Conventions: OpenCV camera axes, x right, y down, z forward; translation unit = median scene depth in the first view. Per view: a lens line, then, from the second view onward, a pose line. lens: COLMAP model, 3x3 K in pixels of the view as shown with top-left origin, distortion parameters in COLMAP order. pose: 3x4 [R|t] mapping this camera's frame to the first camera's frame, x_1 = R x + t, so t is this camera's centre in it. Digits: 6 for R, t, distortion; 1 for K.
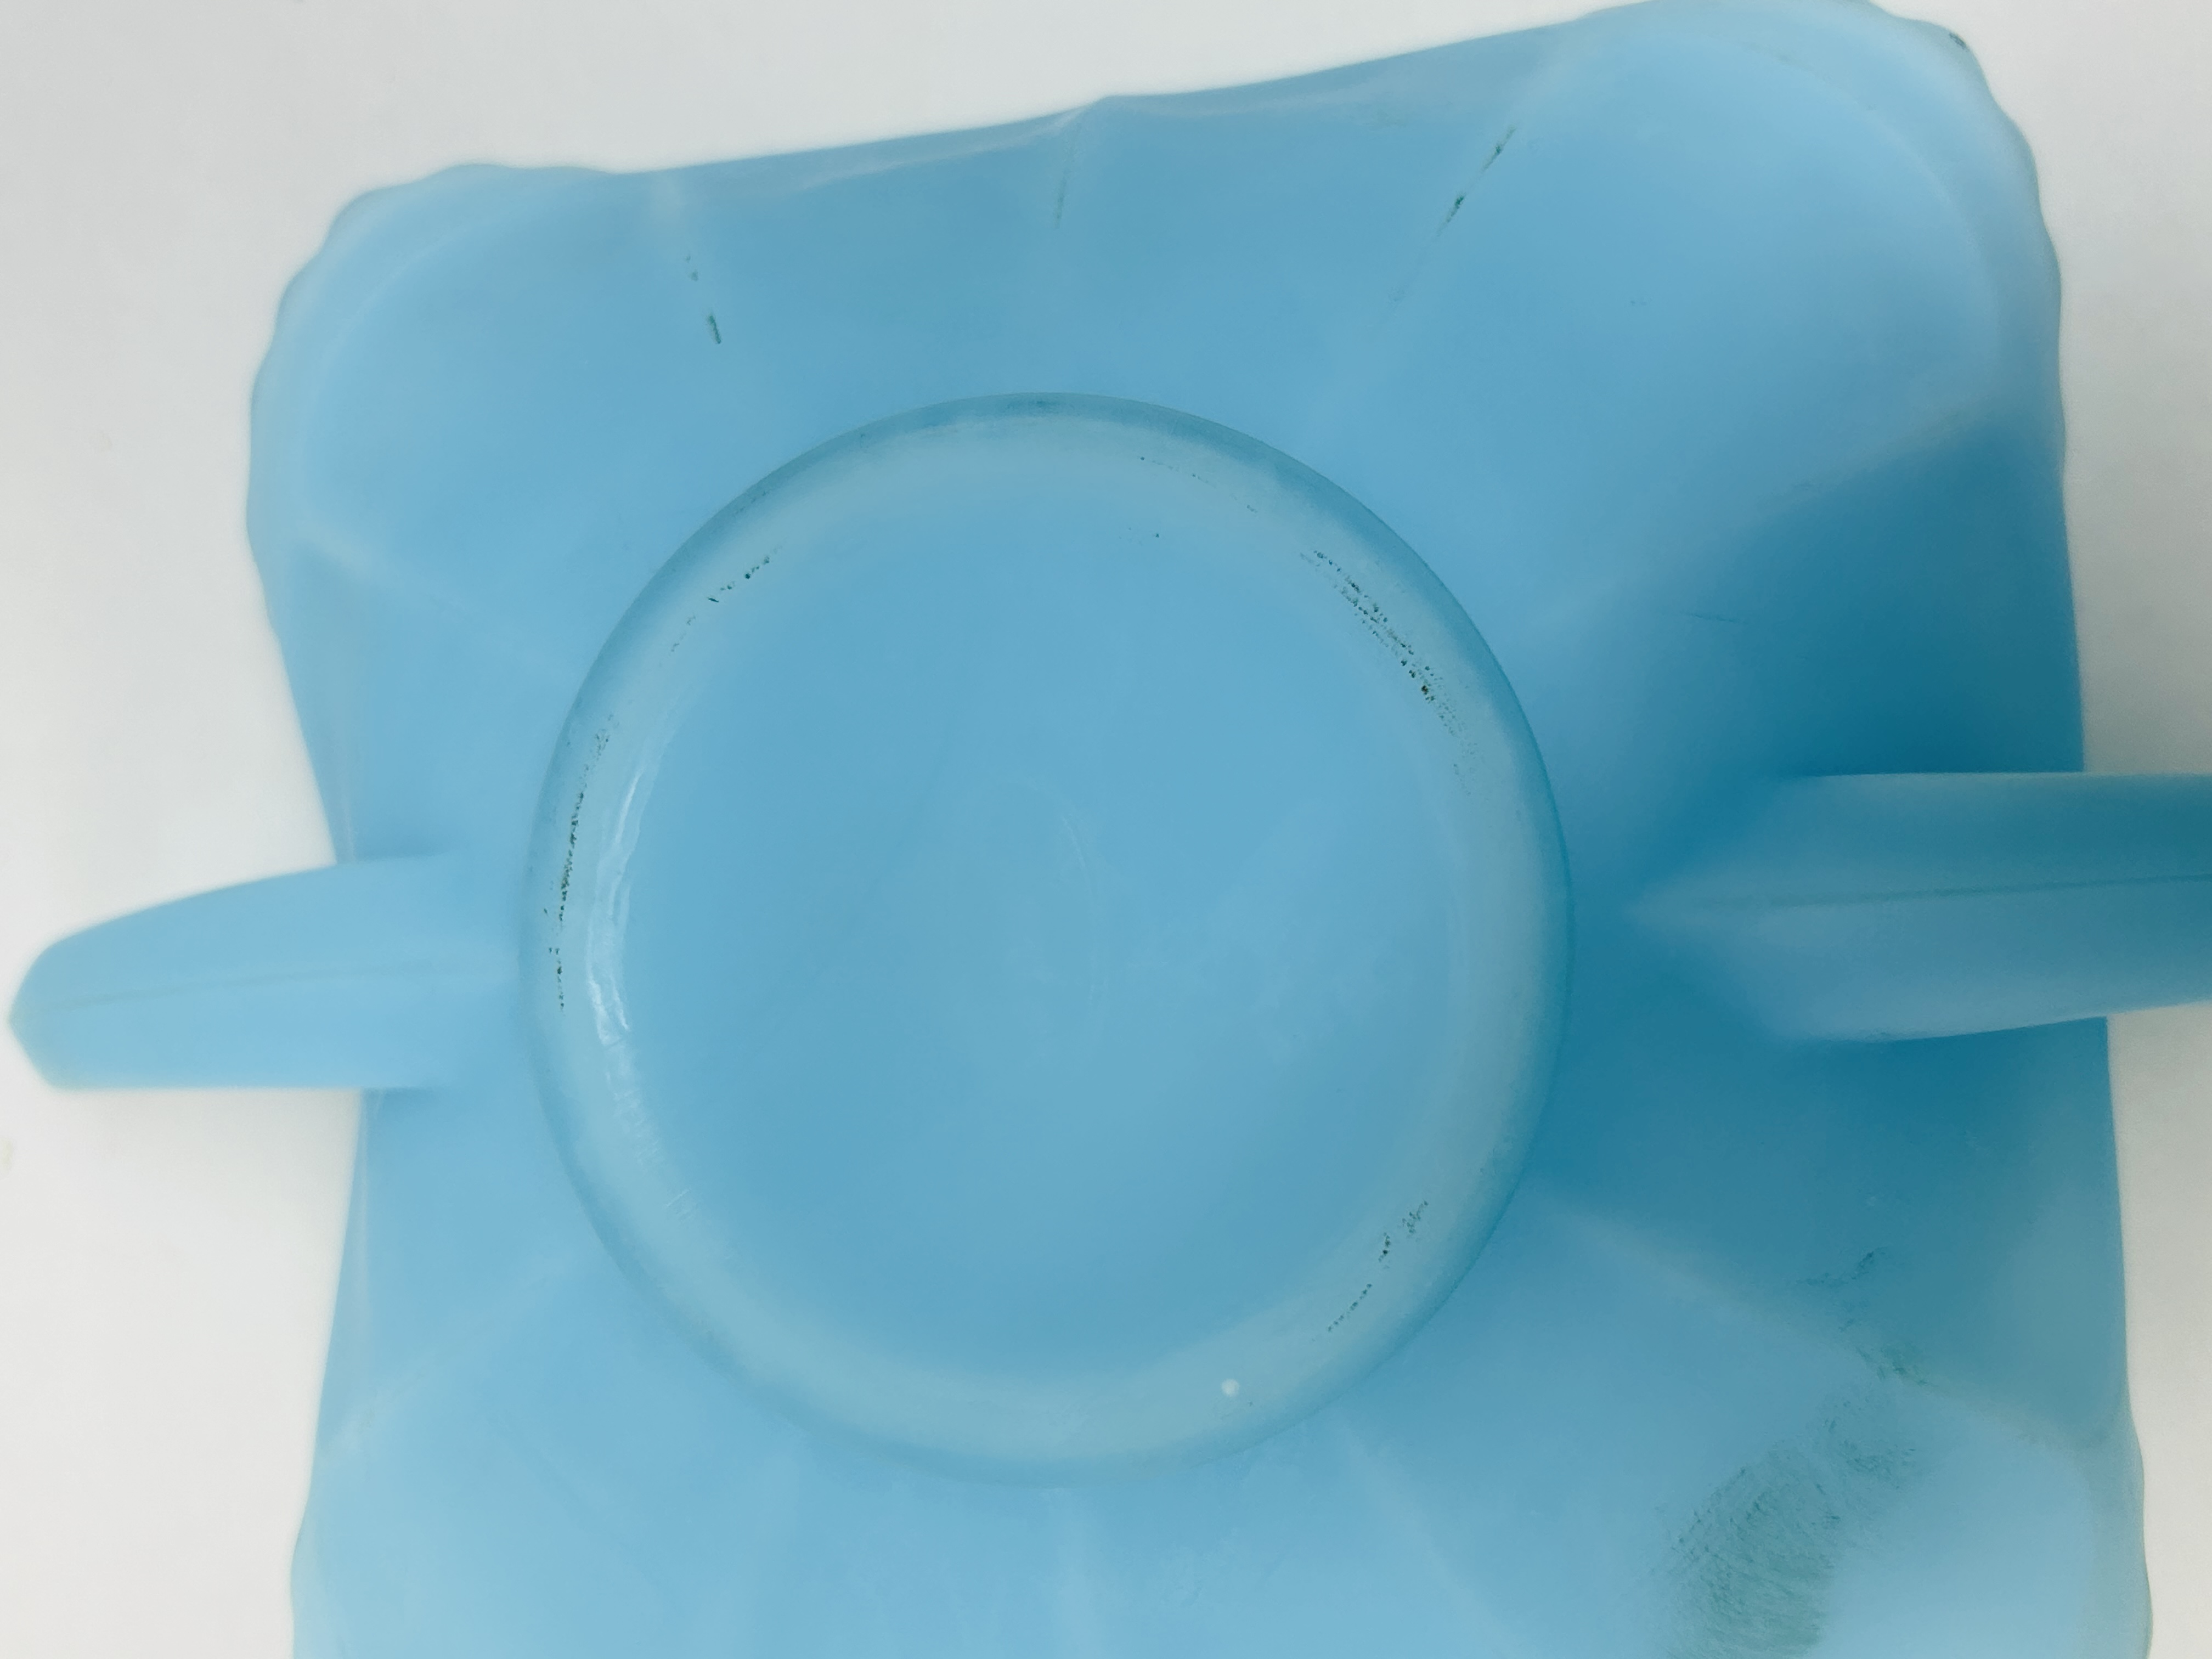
lens RADIAL K [[2404.4, 0, 1106.0], [0, 2404.4, 829.5], [0, 0, 1]] dist [0.007368, 0.005142]
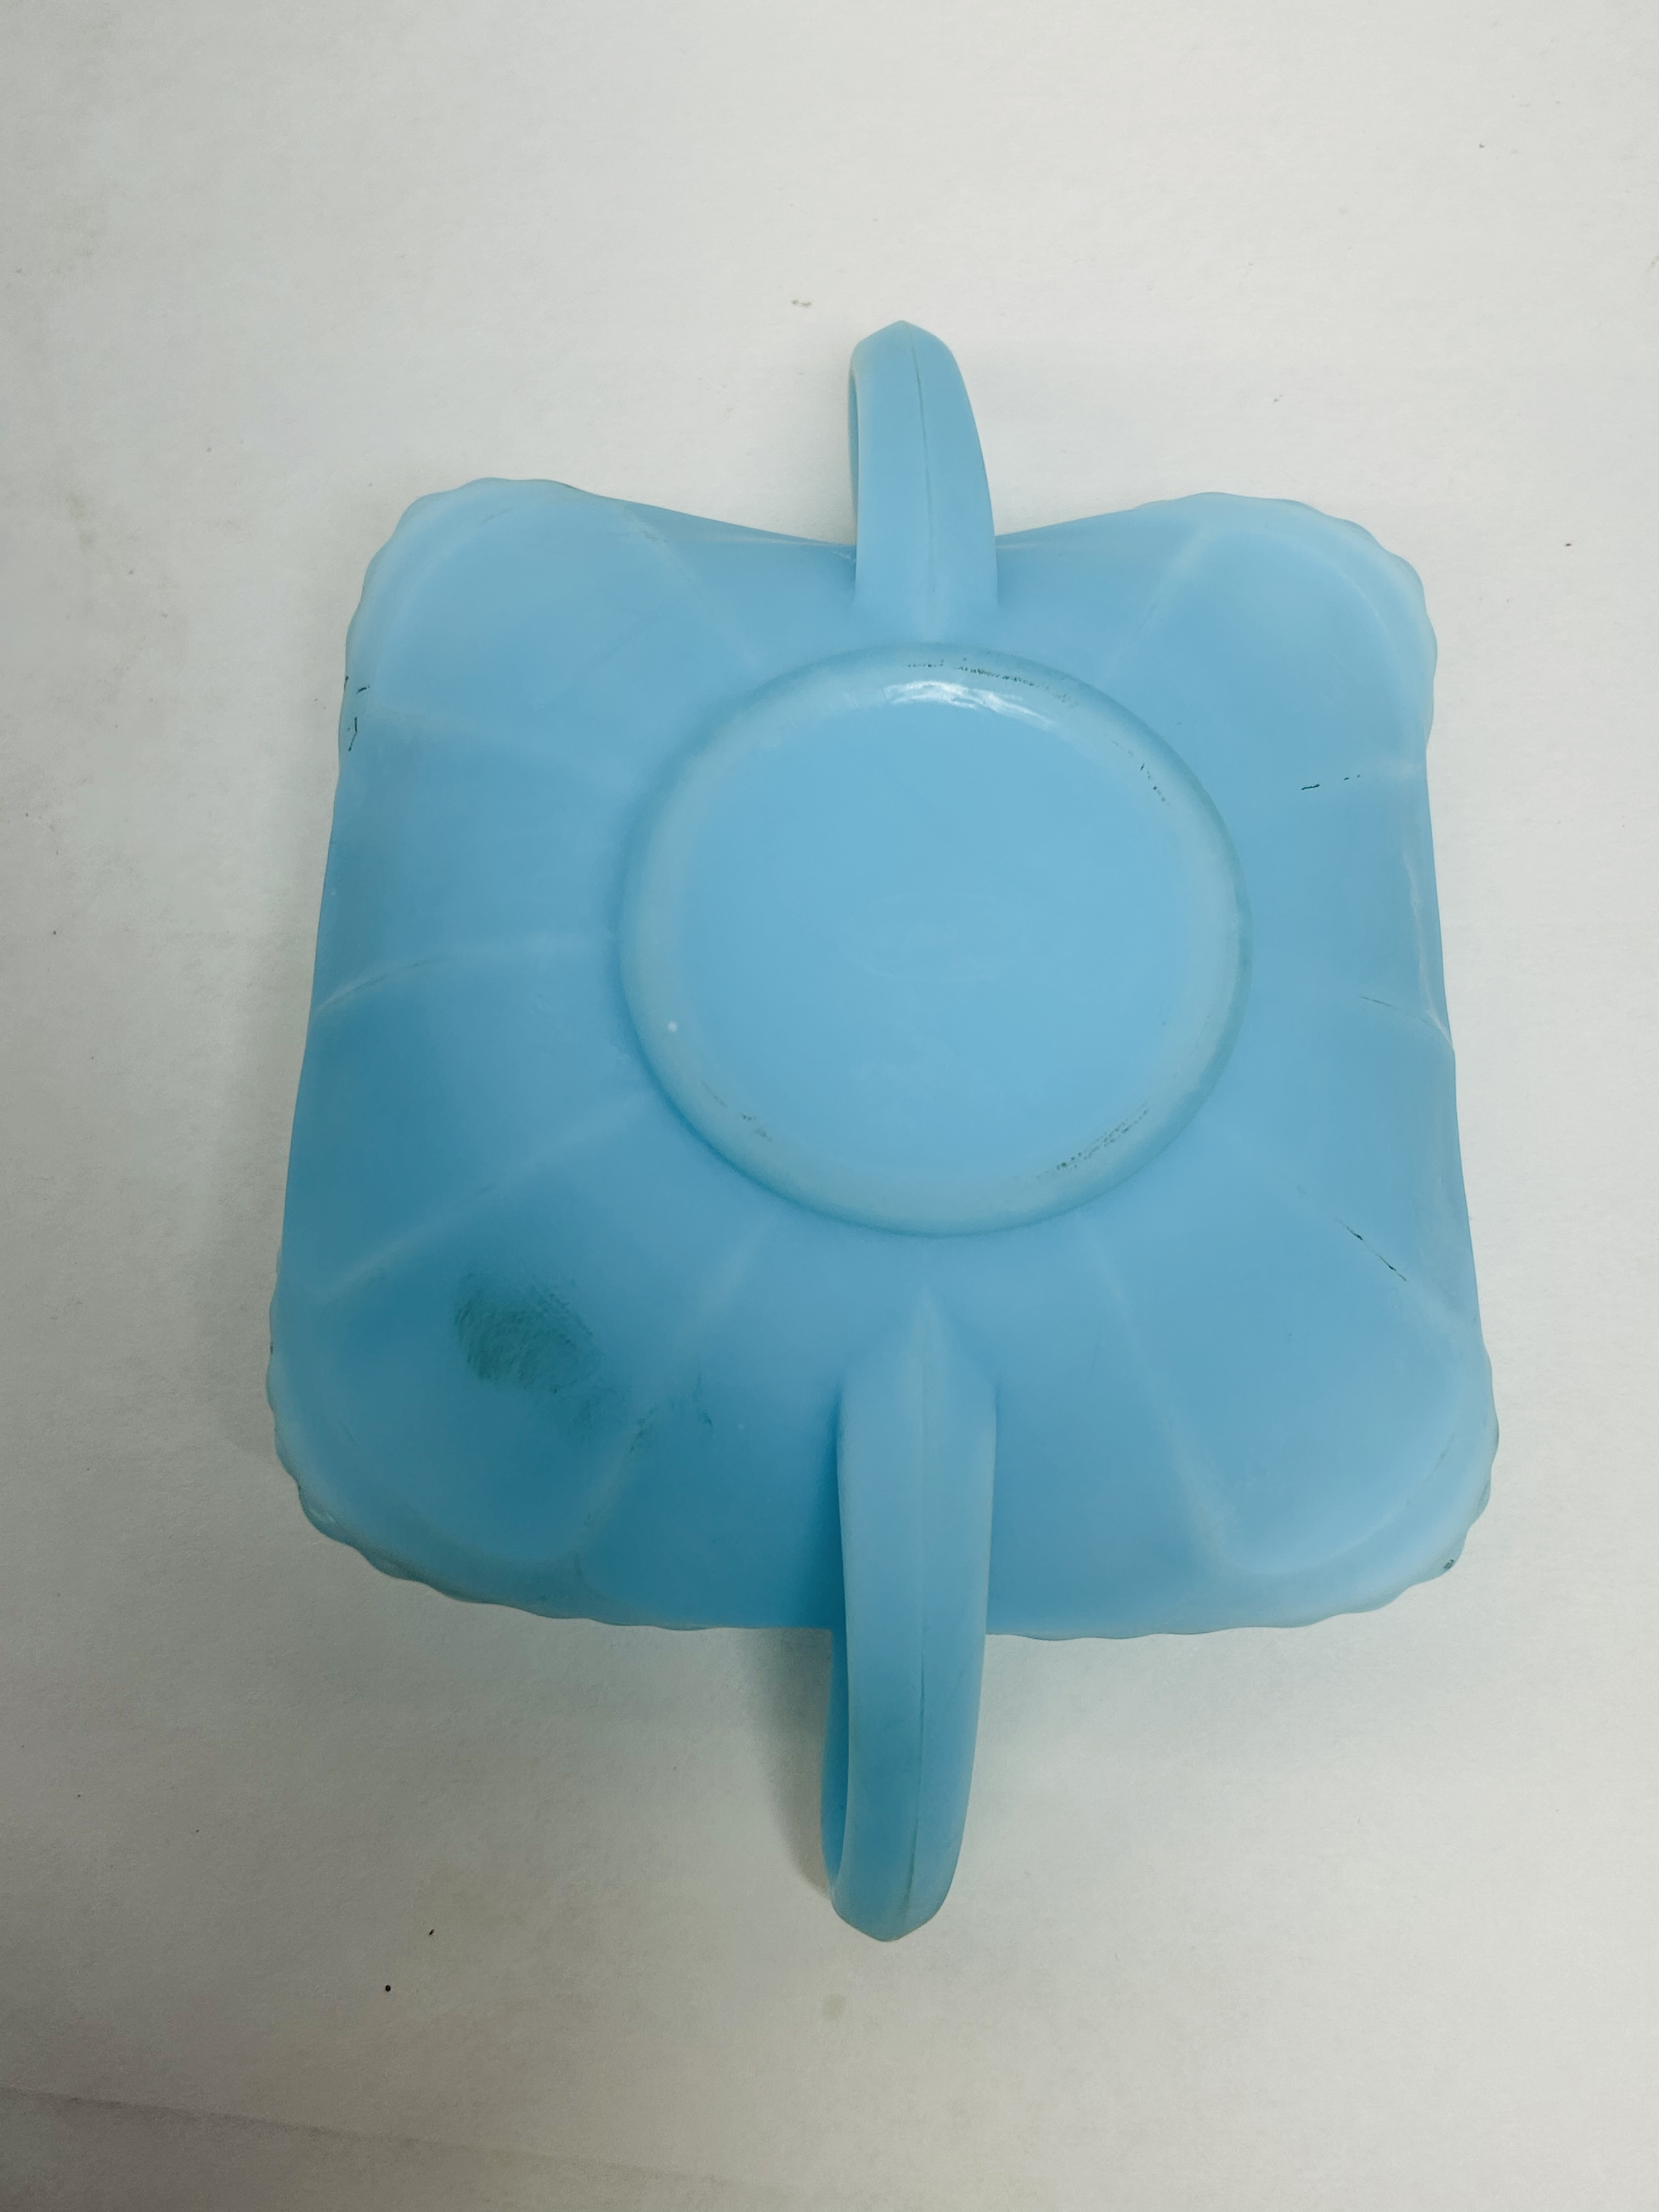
lens RADIAL K [[2404.4, 0, 829.5], [0, 2404.4, 1106.0], [0, 0, 1]] dist [0.007368, 0.005142]
pose [[-0.069609, 0.995340, -0.066735, 0.202547], [-0.997019, -0.067182, 0.037952, 0.043815], [0.033292, 0.069177, 0.997049, -0.681388]]
